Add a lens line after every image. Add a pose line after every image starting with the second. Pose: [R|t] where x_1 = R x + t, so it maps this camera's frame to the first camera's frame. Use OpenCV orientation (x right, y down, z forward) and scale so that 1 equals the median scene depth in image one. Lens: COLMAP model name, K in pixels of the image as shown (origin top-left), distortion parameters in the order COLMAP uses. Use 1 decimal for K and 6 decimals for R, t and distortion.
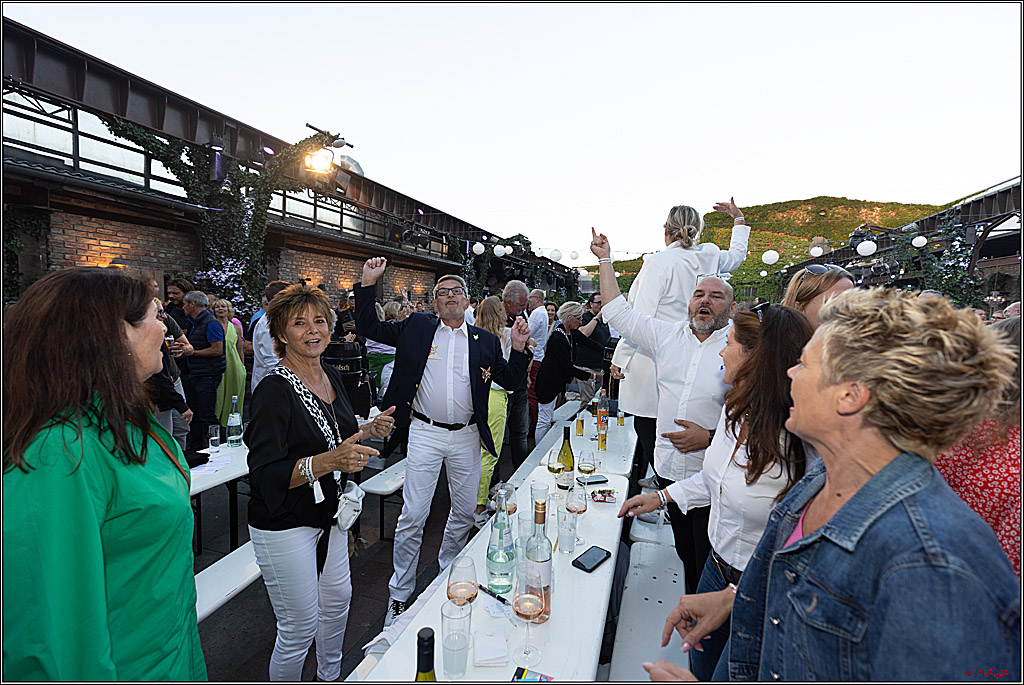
lens RADIAL K [[445.9, 0, 510.7], [0, 445.9, 343.6], [0, 0, 1]] dist [-0.001374, 0.000856]
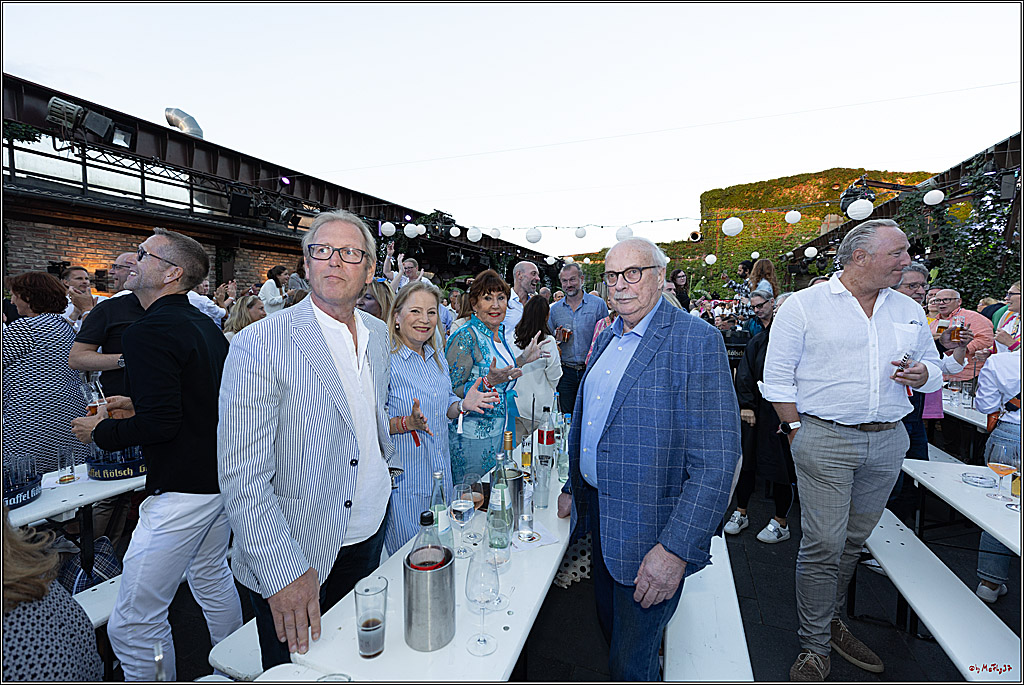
lens RADIAL K [[445.9, 0, 508.1], [0, 445.9, 347.1], [0, 0, 1]] dist [-0.001374, 0.000856]
pose [[0.998707, -0.012959, -0.049166, 0.244429], [0.013829, 0.999753, 0.017391, -0.004796], [0.048929, -0.018048, 0.998639, 0.223913]]
